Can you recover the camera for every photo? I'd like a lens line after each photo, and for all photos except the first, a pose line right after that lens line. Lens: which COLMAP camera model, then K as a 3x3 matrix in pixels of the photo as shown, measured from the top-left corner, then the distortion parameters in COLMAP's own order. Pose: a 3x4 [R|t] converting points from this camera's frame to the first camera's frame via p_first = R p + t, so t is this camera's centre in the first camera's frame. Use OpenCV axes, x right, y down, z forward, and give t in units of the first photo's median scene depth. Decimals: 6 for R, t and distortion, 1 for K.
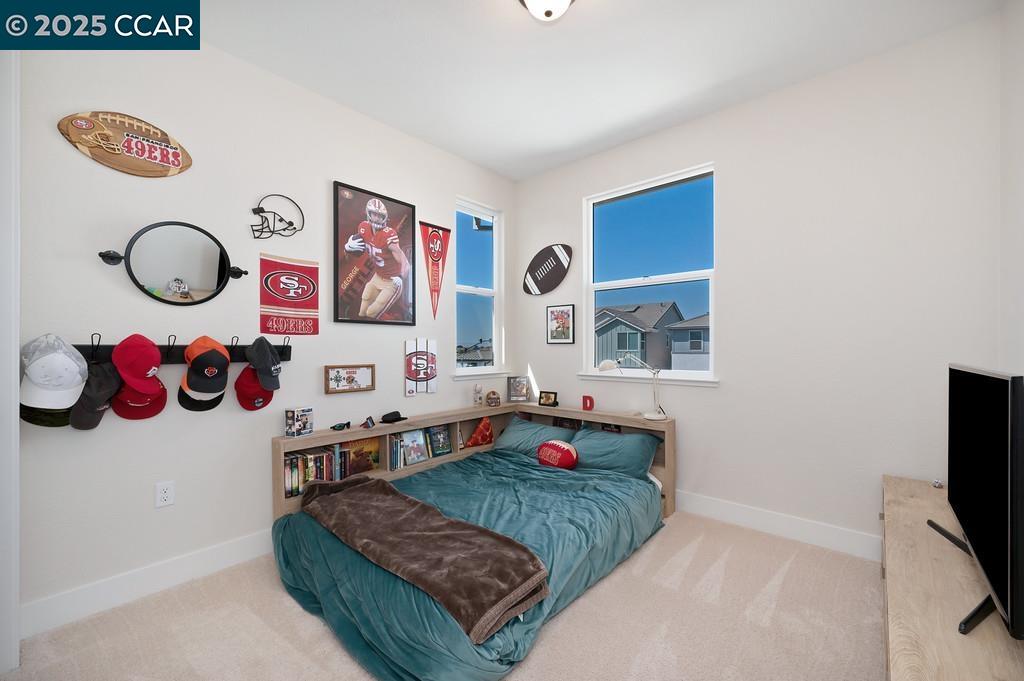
lens RADIAL K [[409.3, 0, 515.6], [0, 409.3, 349.4], [0, 0, 1]] dist [-0.000220, -0.000042]
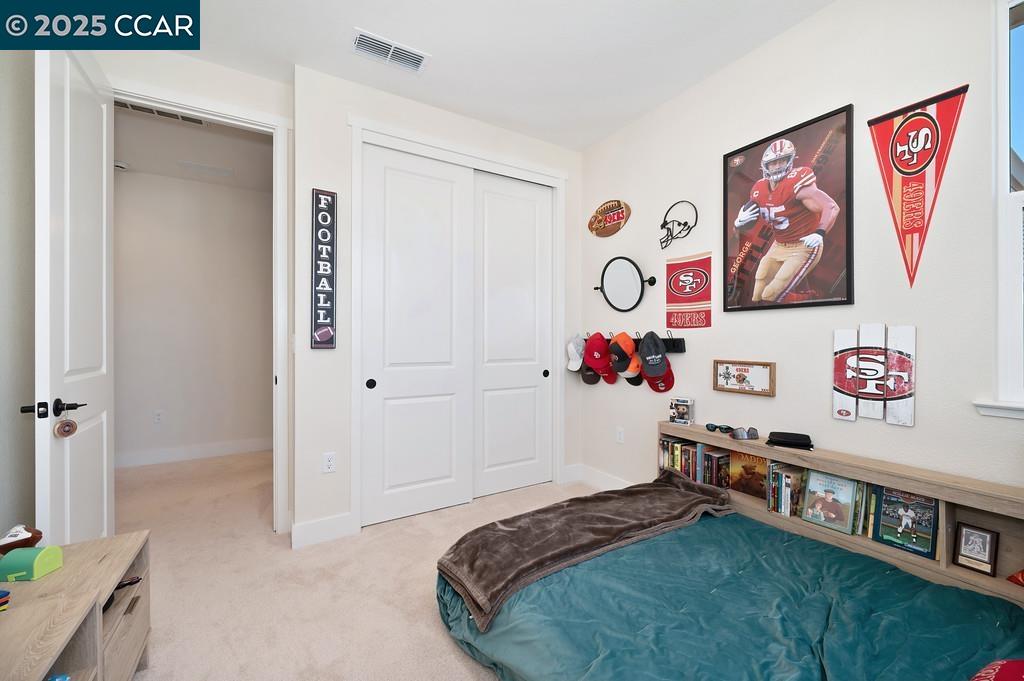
lens RADIAL K [[409.3, 0, 515.6], [0, 409.3, 349.4], [0, 0, 1]] dist [-0.000220, -0.000042]
pose [[-0.301780, 0.009339, -0.953332, 0.535454], [-0.018459, 0.999707, 0.015637, 0.009348], [0.953199, 0.022317, -0.301519, 0.807832]]
